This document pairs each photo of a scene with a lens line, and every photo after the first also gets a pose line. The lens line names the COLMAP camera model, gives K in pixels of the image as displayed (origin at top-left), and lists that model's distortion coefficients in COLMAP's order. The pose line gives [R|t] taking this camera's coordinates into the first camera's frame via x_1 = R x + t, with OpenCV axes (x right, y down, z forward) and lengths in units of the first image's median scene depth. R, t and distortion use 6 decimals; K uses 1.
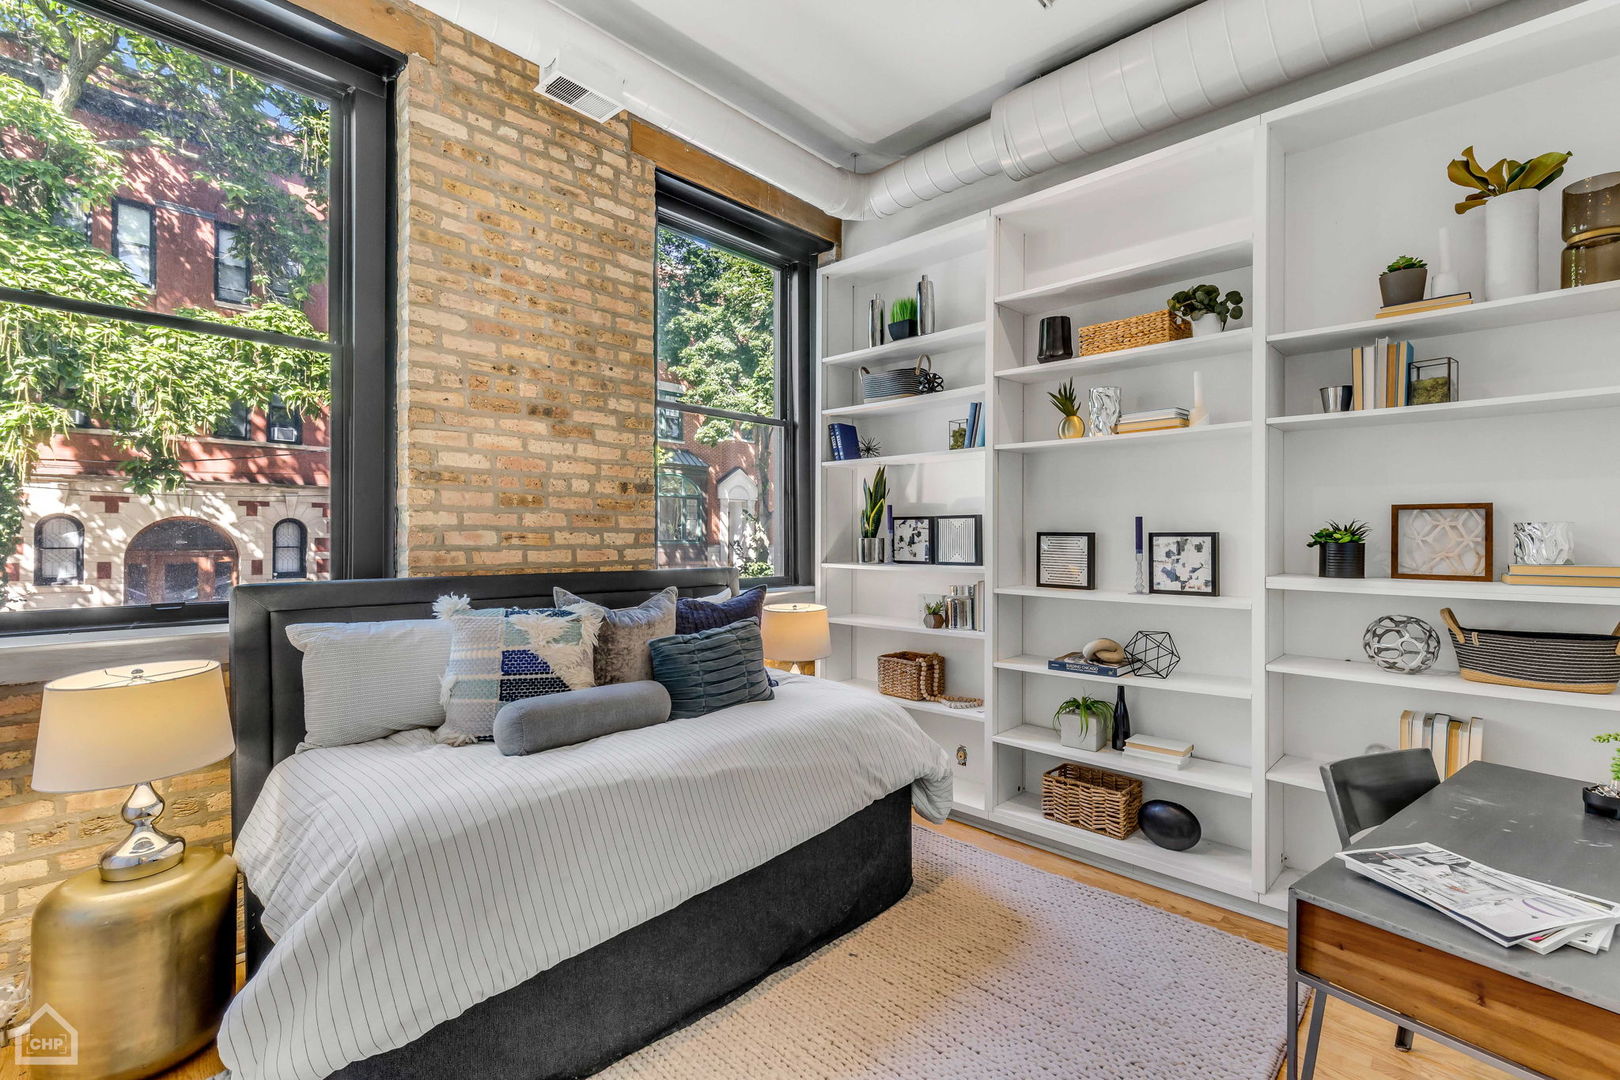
lens RADIAL K [[731.7, 0, 818.3], [0, 731.7, 541.9], [0, 0, 1]] dist [0.001490, -0.001148]
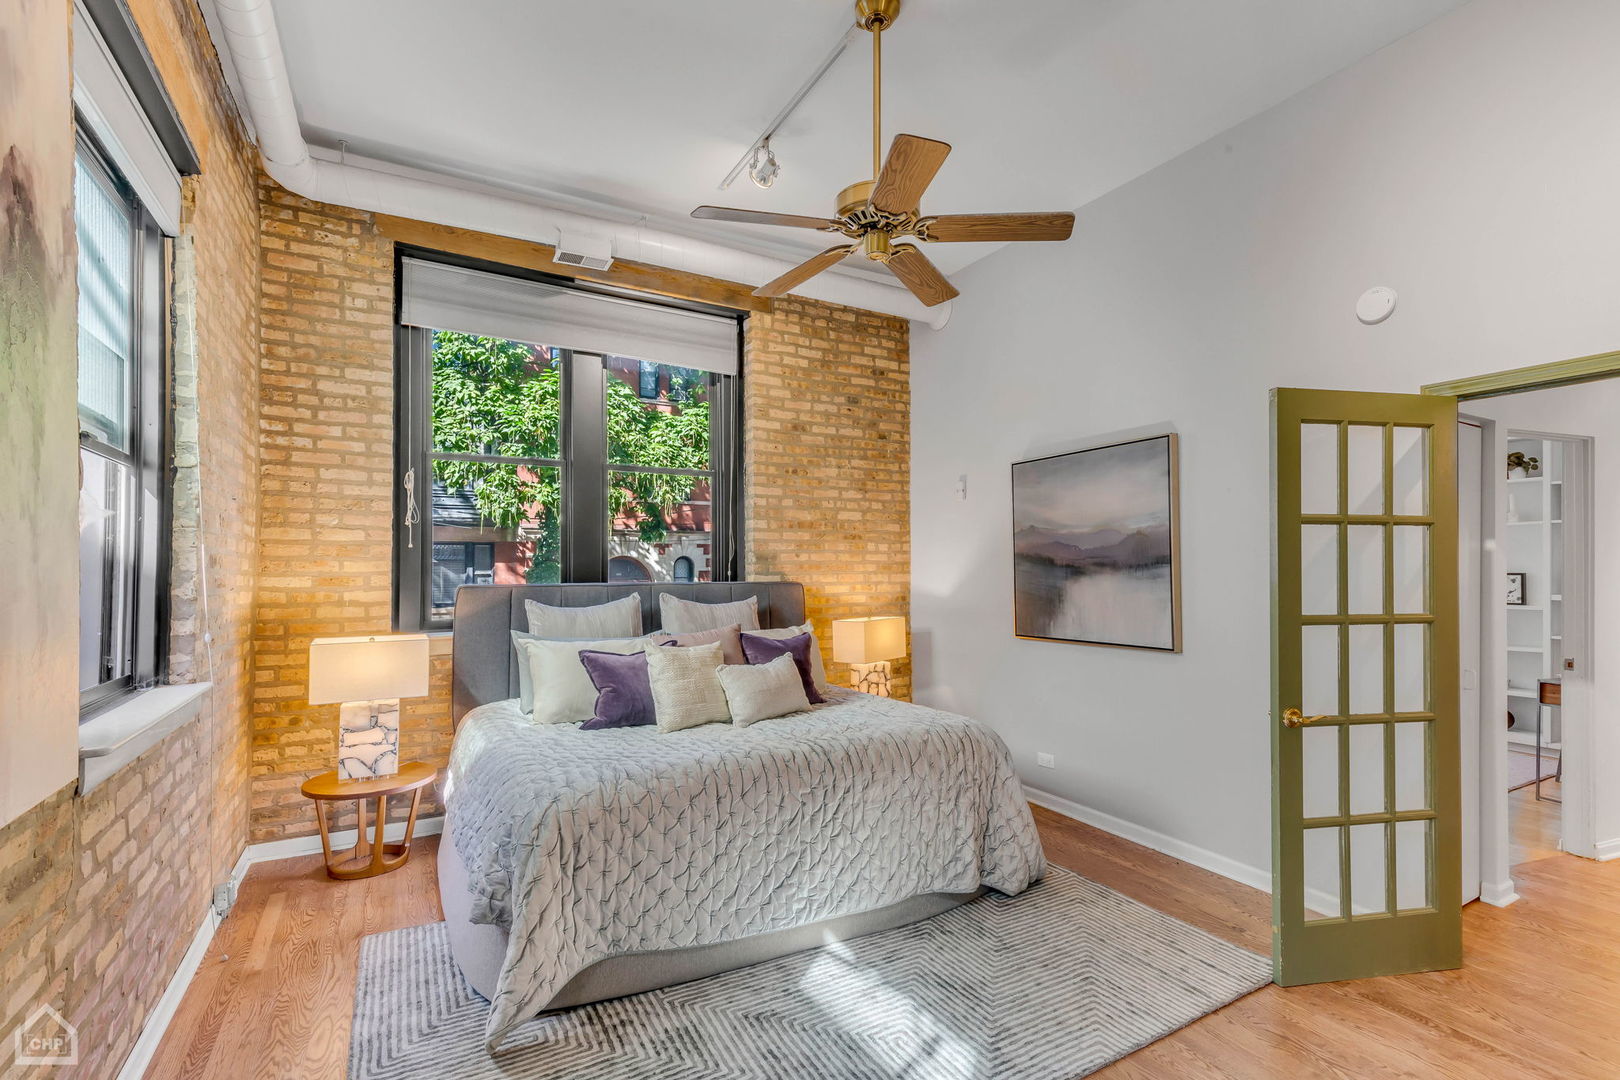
lens RADIAL K [[737.5, 0, 821.5], [0, 737.5, 553.3], [0, 0, 1]] dist [0.005553, -0.001089]
pose [[0.960580, -0.011512, -0.277765, -0.117889], [0.004889, 0.999687, -0.024527, -0.003833], [0.277960, 0.022202, 0.960336, -0.234675]]
